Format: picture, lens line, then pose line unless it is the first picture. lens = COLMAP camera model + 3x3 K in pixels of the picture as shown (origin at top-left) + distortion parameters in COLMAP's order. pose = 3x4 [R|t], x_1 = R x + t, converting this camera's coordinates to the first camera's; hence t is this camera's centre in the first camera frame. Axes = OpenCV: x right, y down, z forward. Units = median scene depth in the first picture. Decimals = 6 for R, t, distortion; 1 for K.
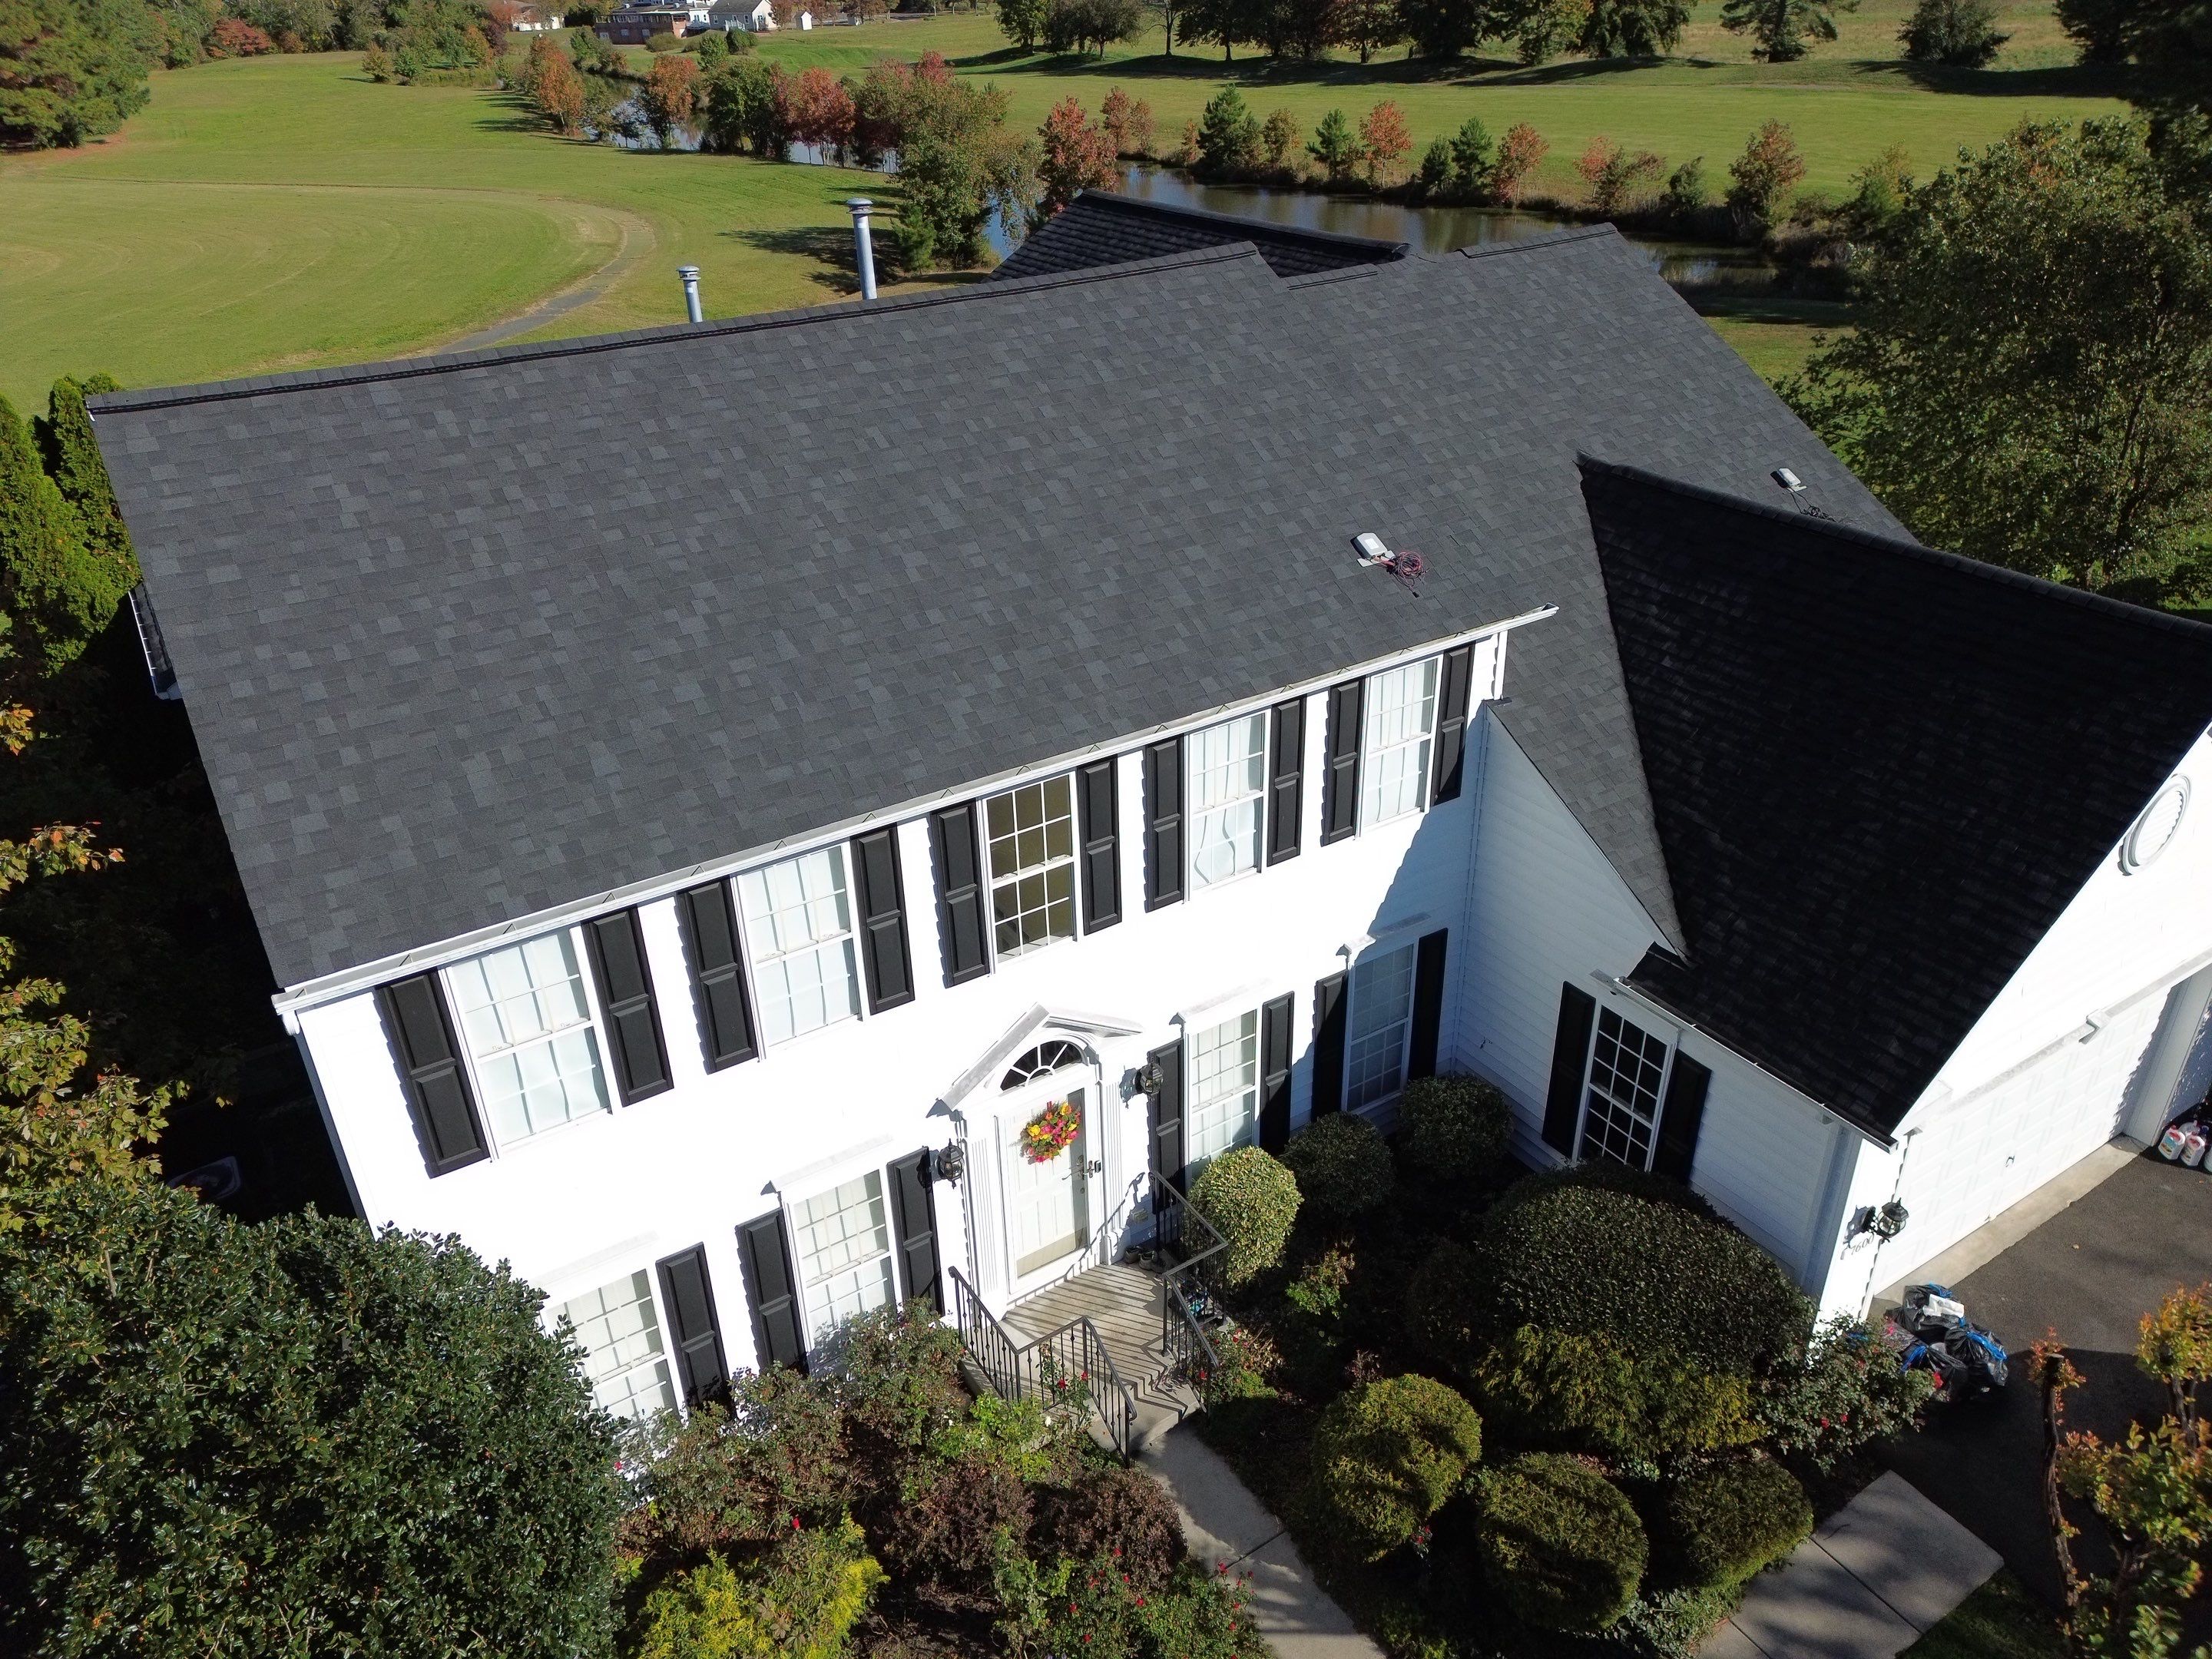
lens RADIAL K [[1551.6, 0, 1107.6], [0, 1551.6, 831.3], [0, 0, 1]] dist [0.075219, -0.066696]
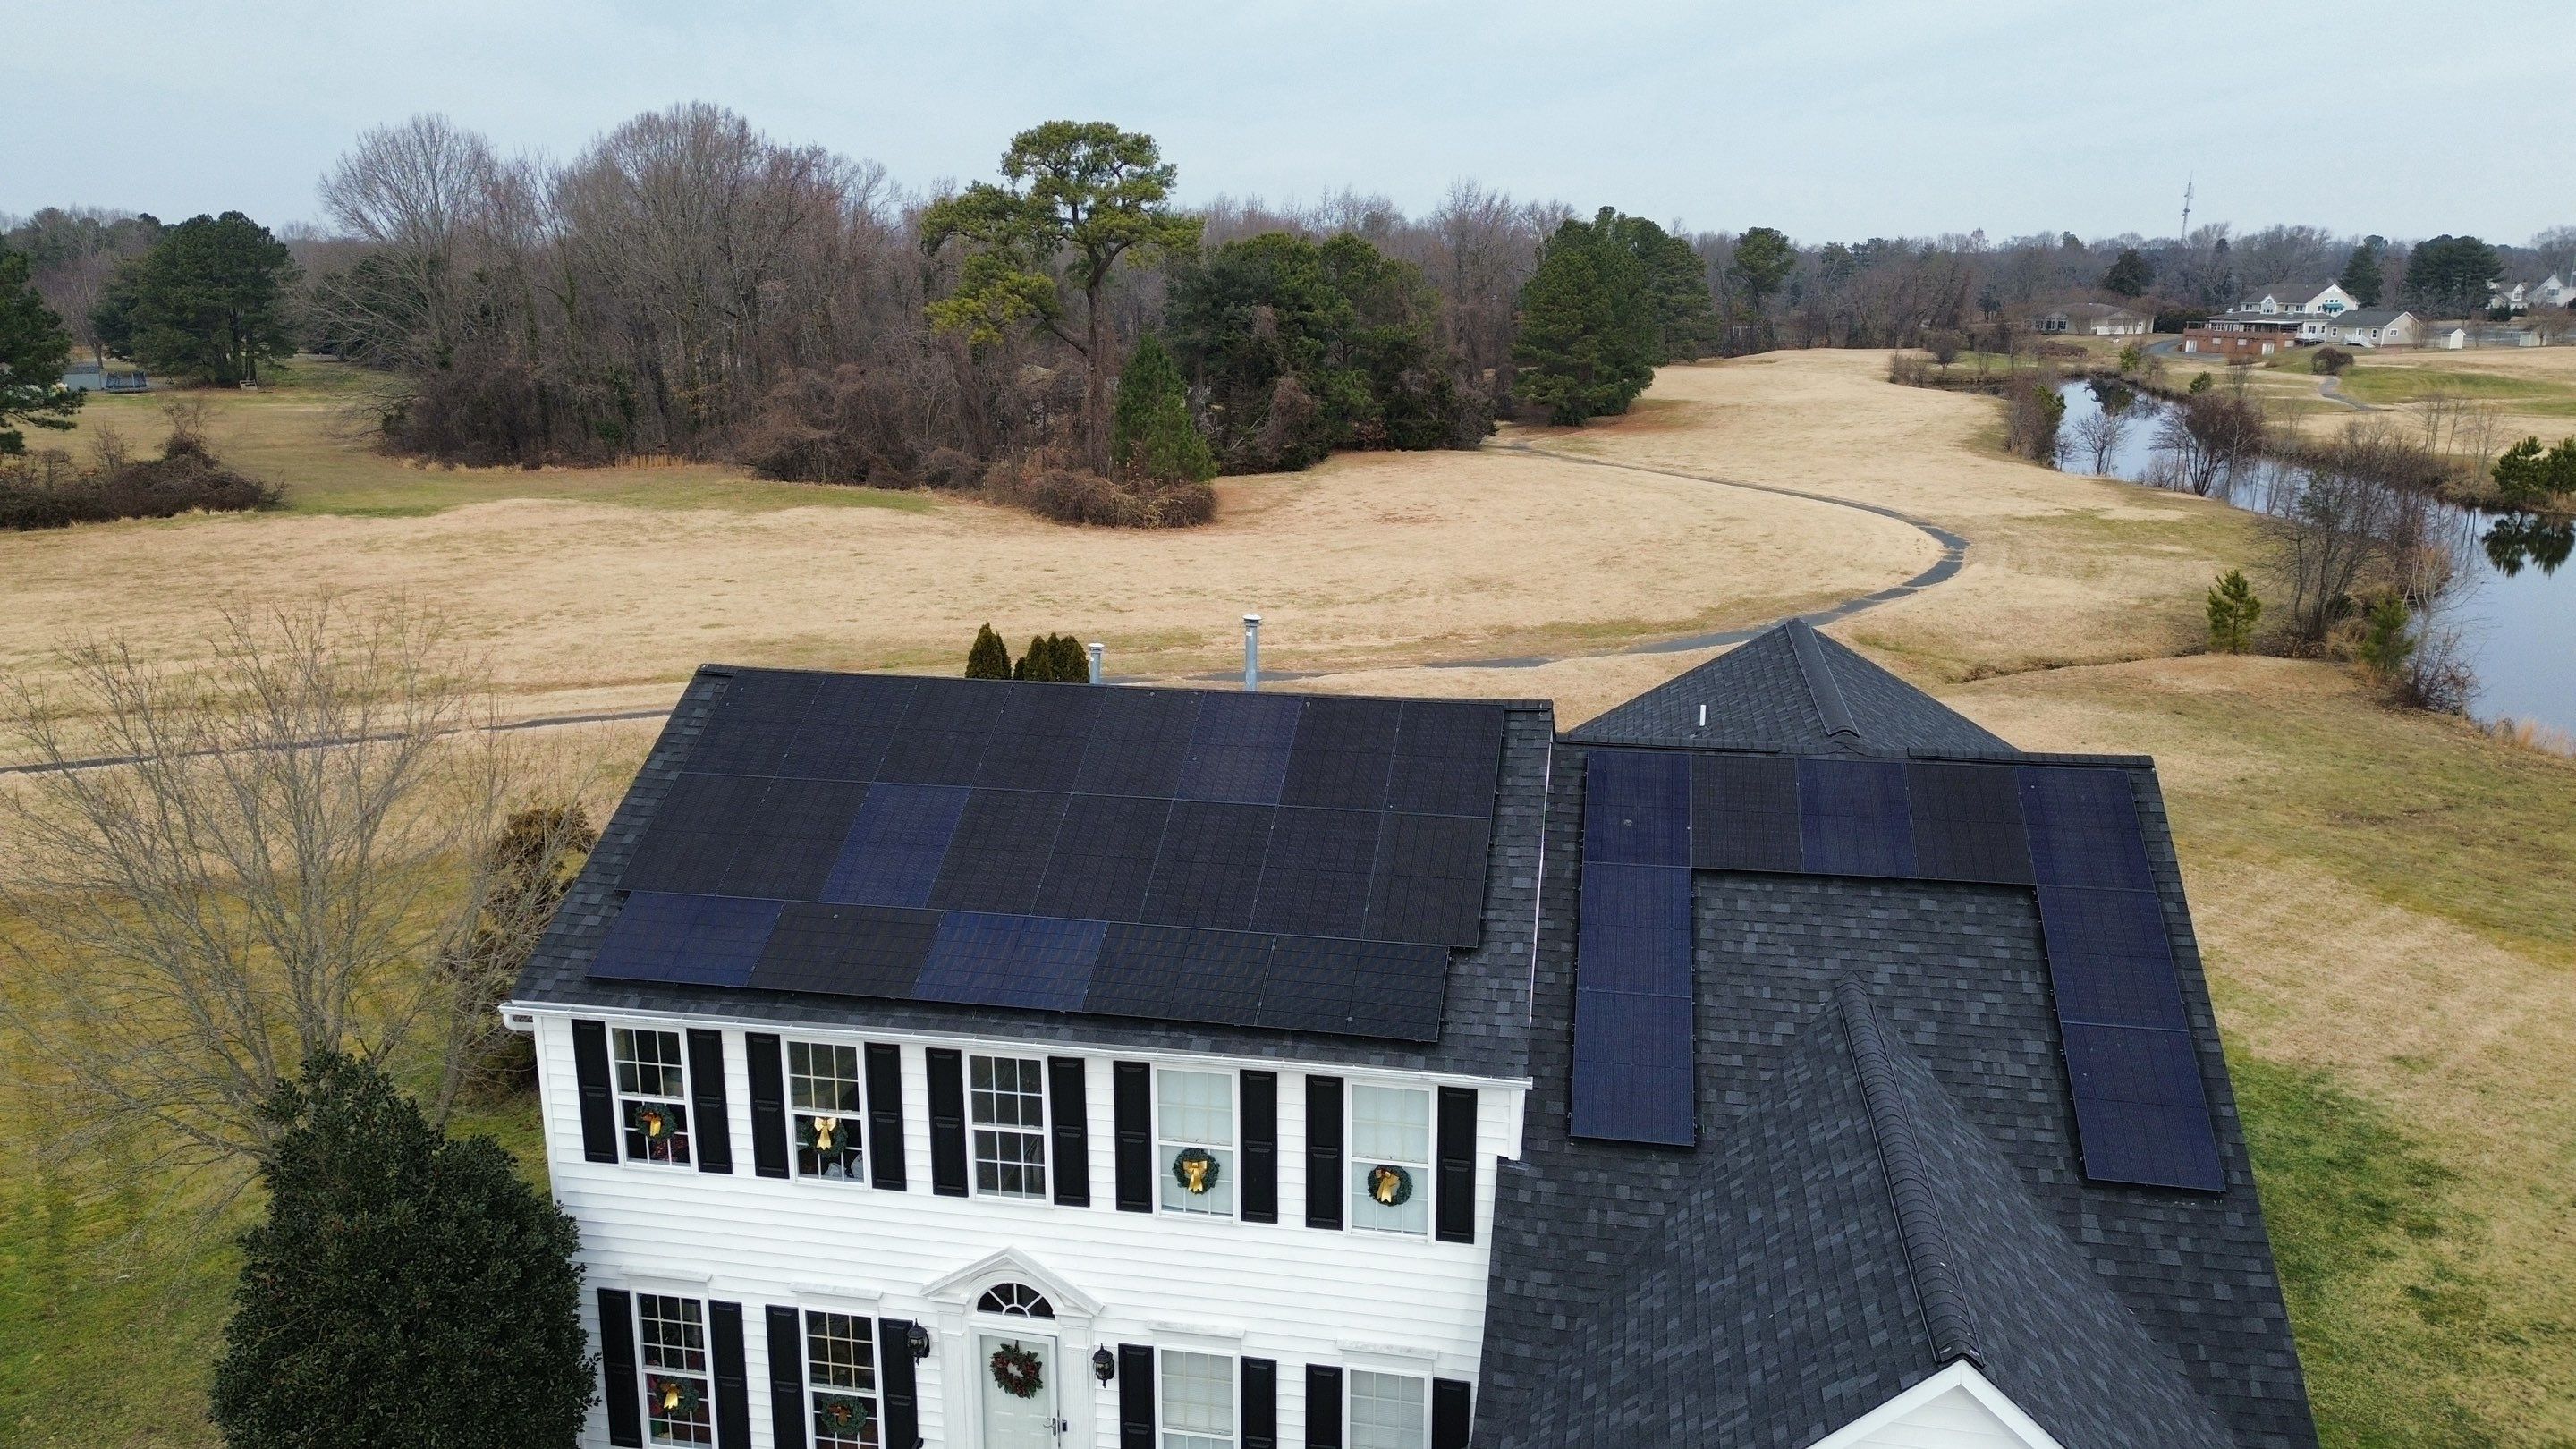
lens RADIAL K [[1819.6, 0, 1286.3], [0, 1819.6, 715.4], [0, 0, 1]] dist [0.078699, -0.081873]
pose [[0.725475, 0.191573, -0.661049, 0.991648], [-0.352116, 0.928573, -0.117332, -0.183470], [0.591354, 0.317888, 0.741113, -0.073285]]
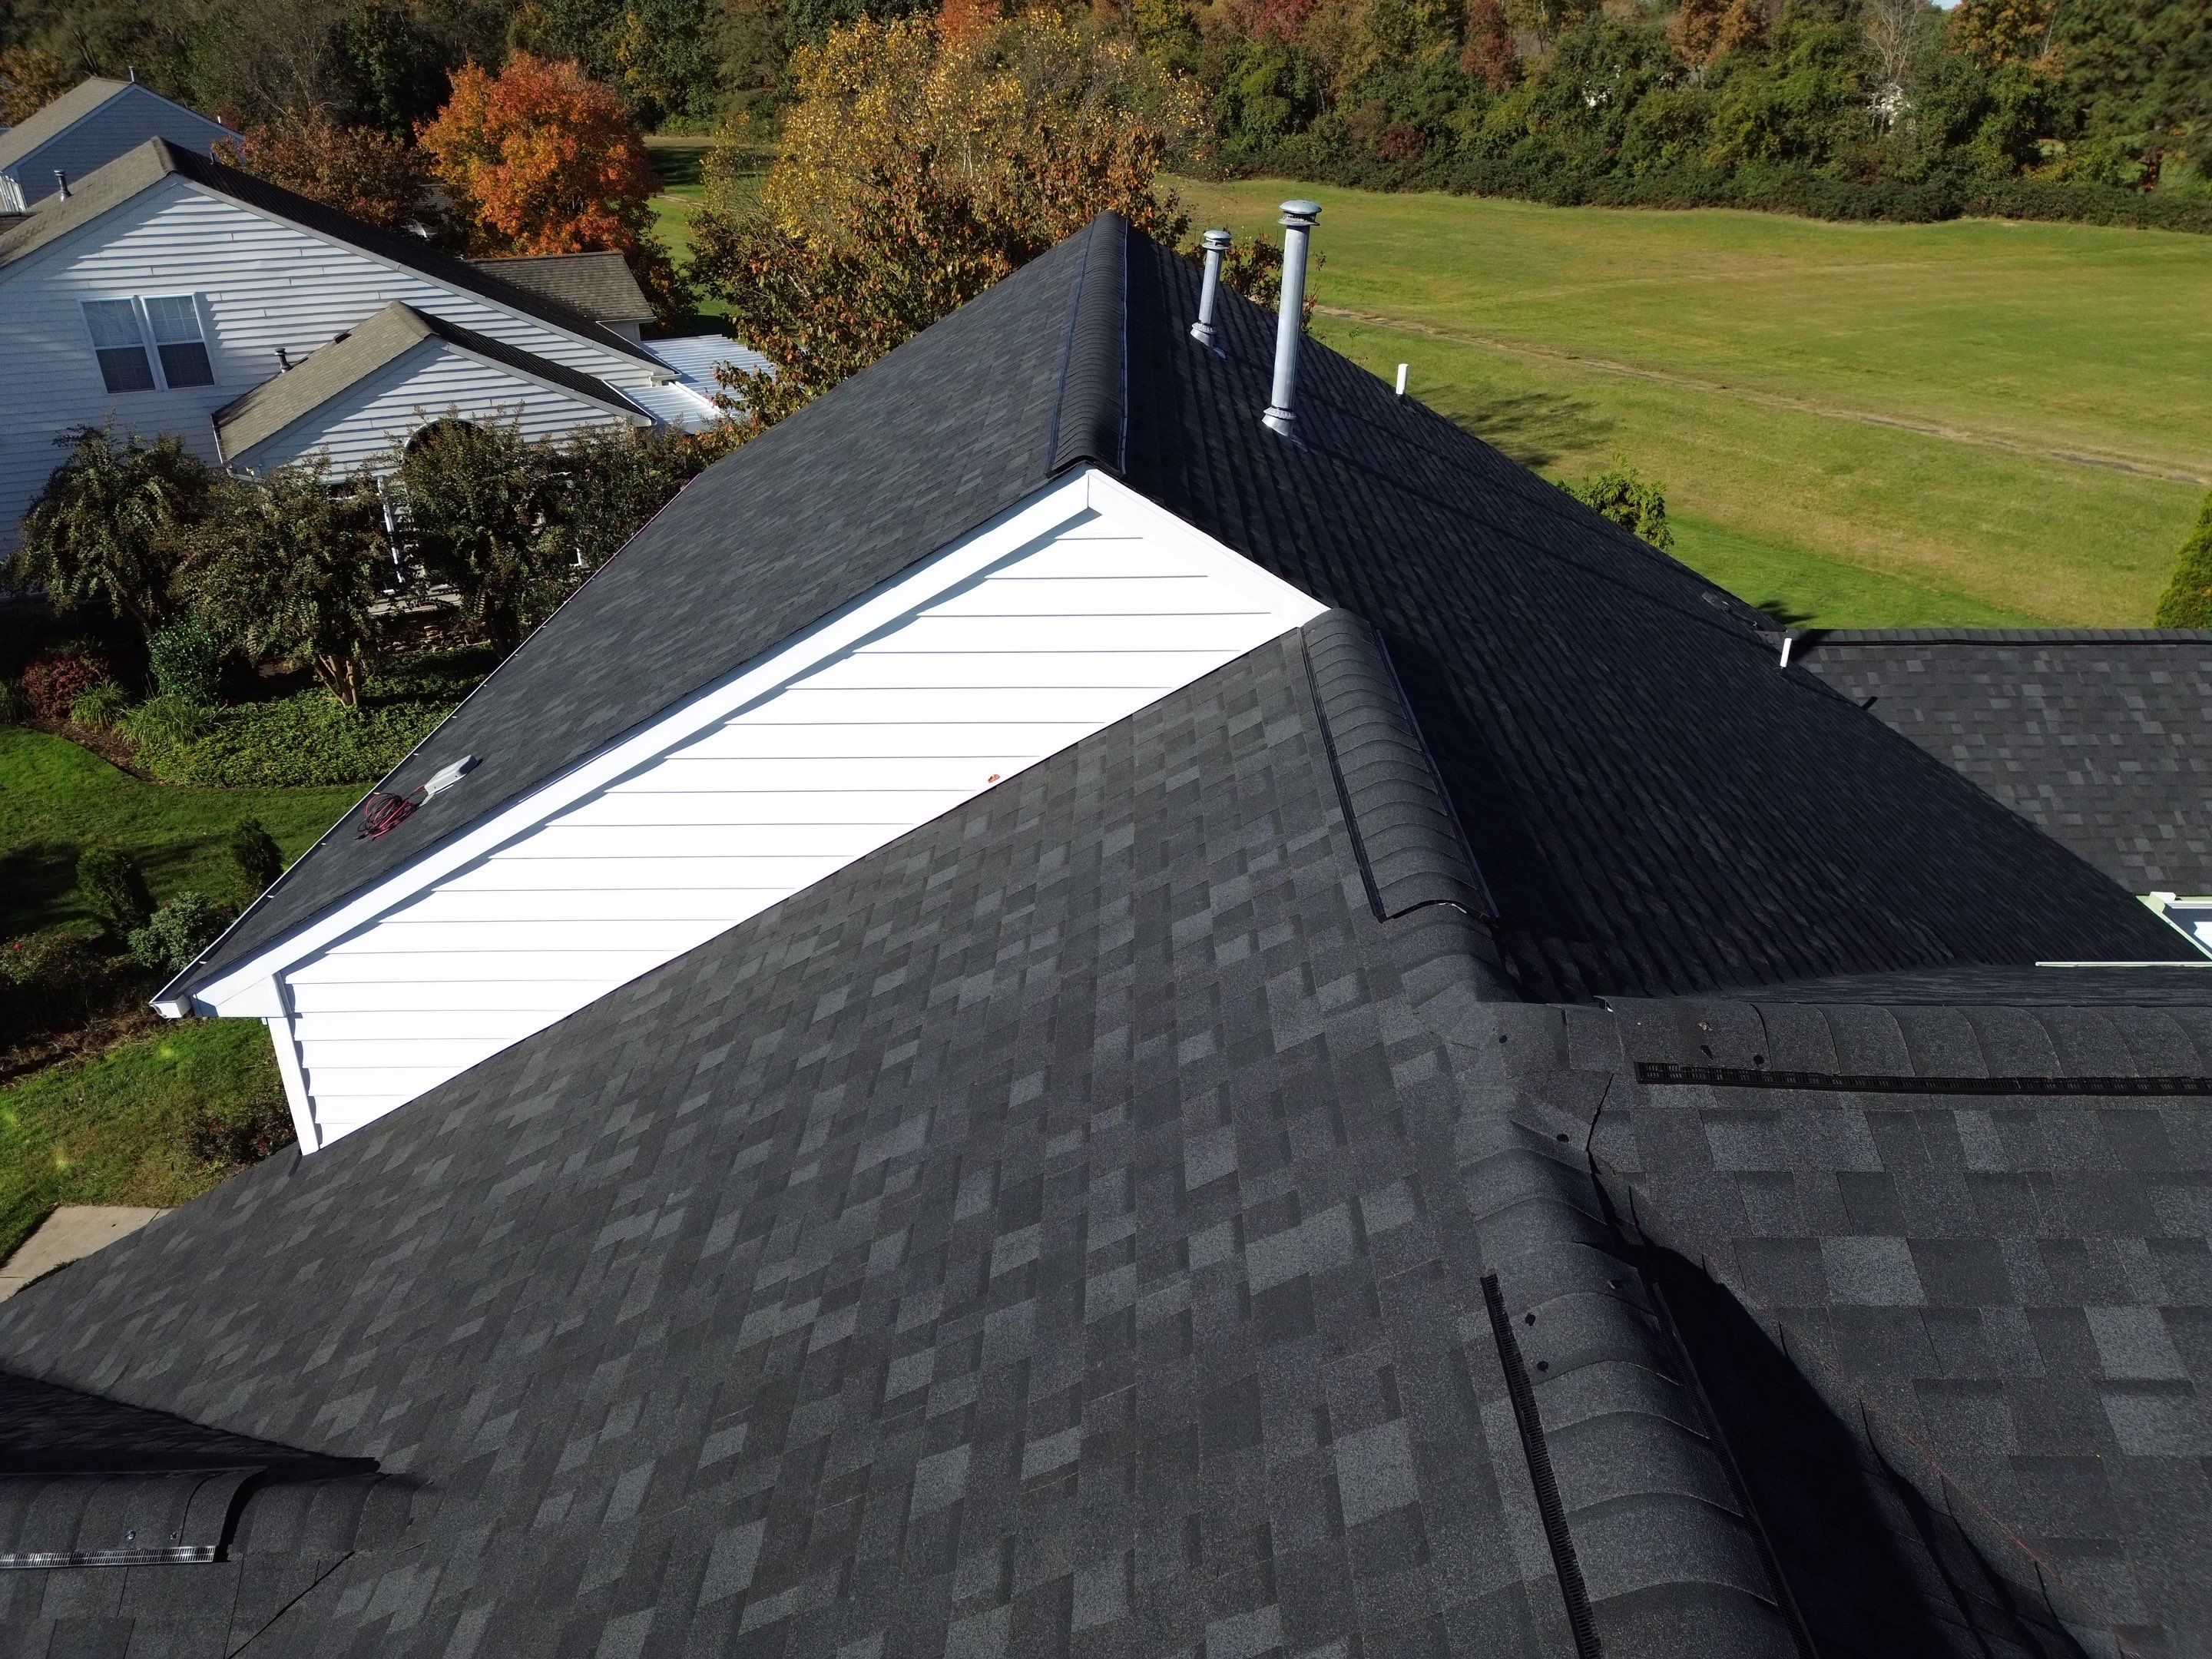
lens RADIAL K [[1551.6, 0, 1104.8], [0, 1551.6, 818.9], [0, 0, 1]] dist [0.075219, -0.066696]
pose [[-0.552755, 0.398975, -0.731629, 0.514834], [-0.384954, 0.656411, 0.648795, -0.709806], [0.739102, 0.640268, -0.209248, 1.411644]]
